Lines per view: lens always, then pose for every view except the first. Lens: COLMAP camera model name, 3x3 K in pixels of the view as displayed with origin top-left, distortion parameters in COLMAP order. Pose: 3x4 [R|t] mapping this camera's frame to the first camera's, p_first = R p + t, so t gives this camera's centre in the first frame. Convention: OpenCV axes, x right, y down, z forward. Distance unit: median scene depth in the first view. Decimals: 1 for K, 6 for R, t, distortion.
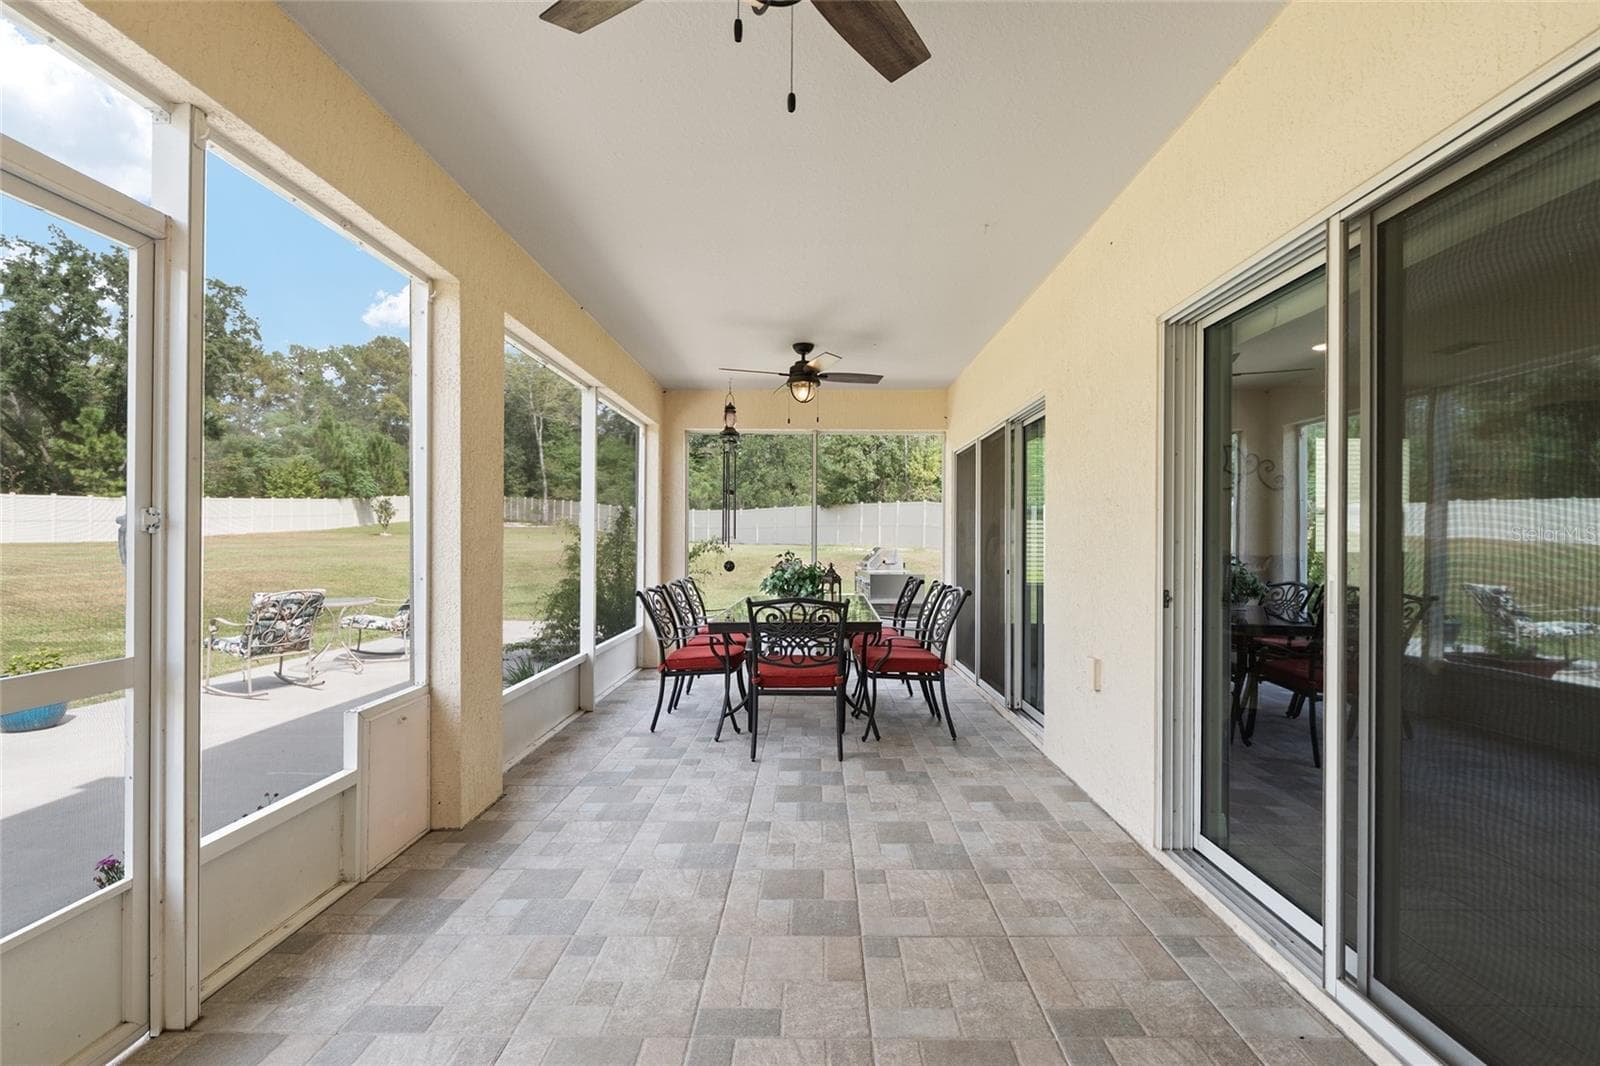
lens RADIAL K [[798.6, 0, 798.3], [0, 798.6, 519.4], [0, 0, 1]] dist [0.002038, -0.000623]
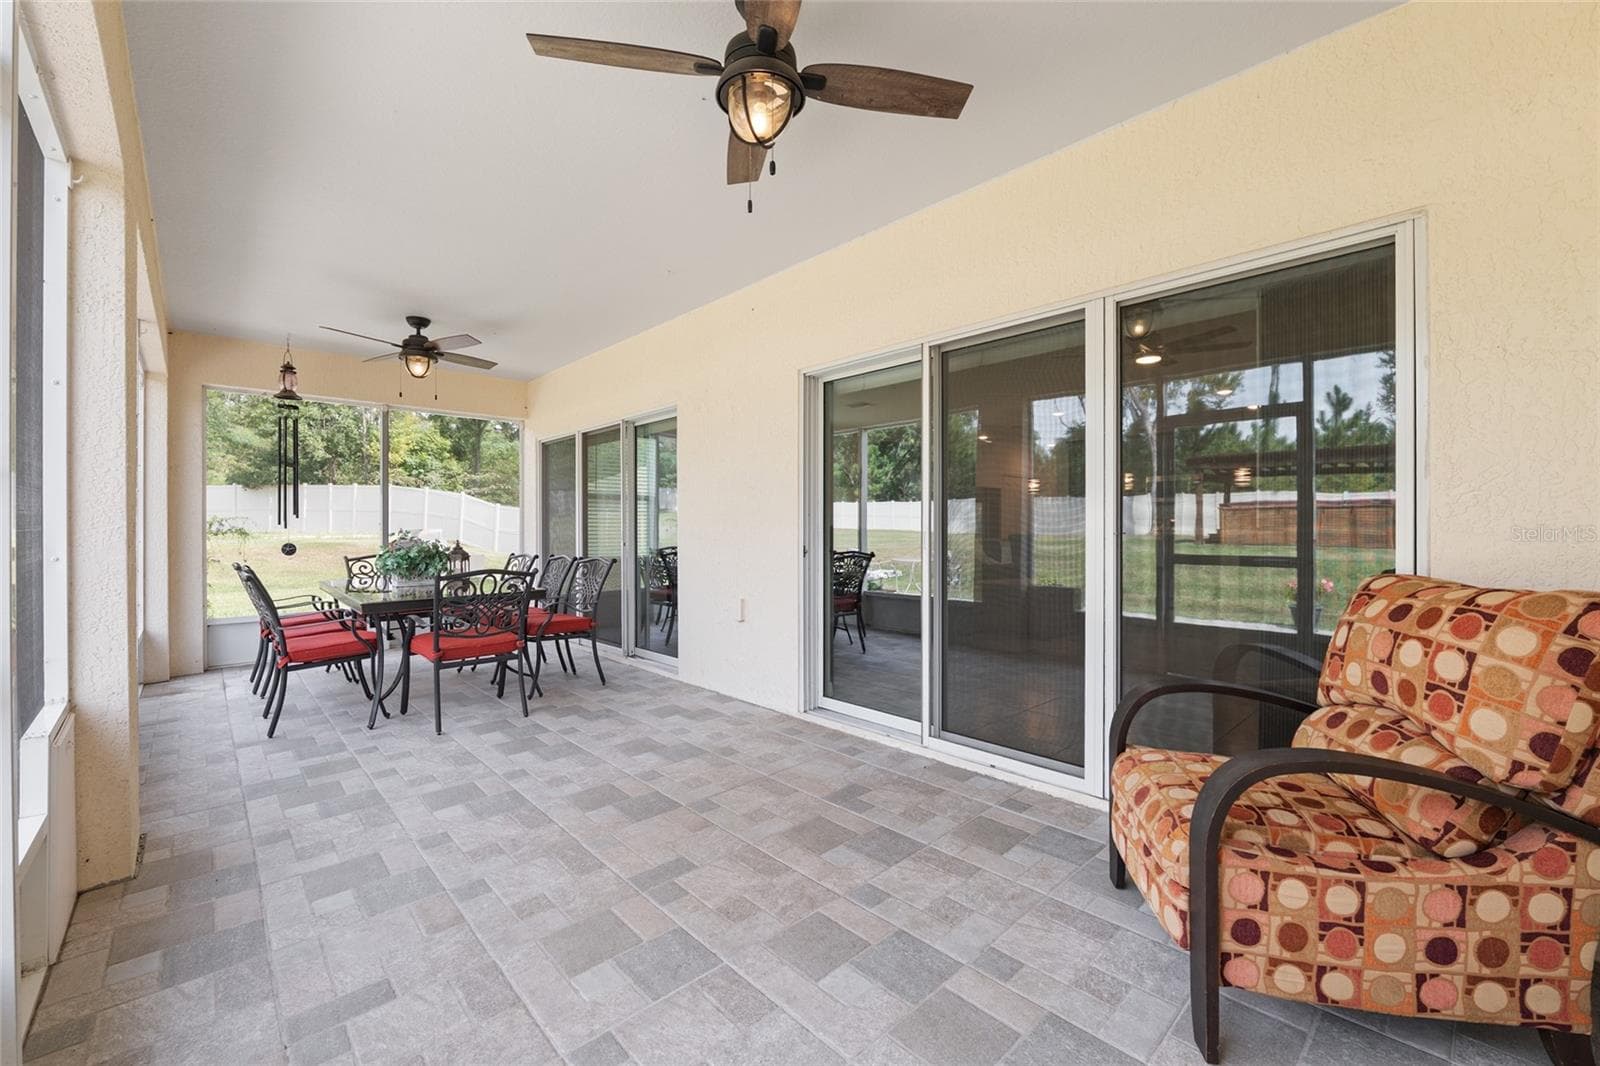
lens RADIAL K [[874.7, 0, 802.2], [0, 874.7, 513.2], [0, 0, 1]] dist [-0.001417, -0.000216]
pose [[0.619268, 0.015230, 0.785032, -0.656845], [-0.009794, 0.999884, -0.011672, 0.033365], [-0.785119, -0.000461, 0.619345, -0.040362]]
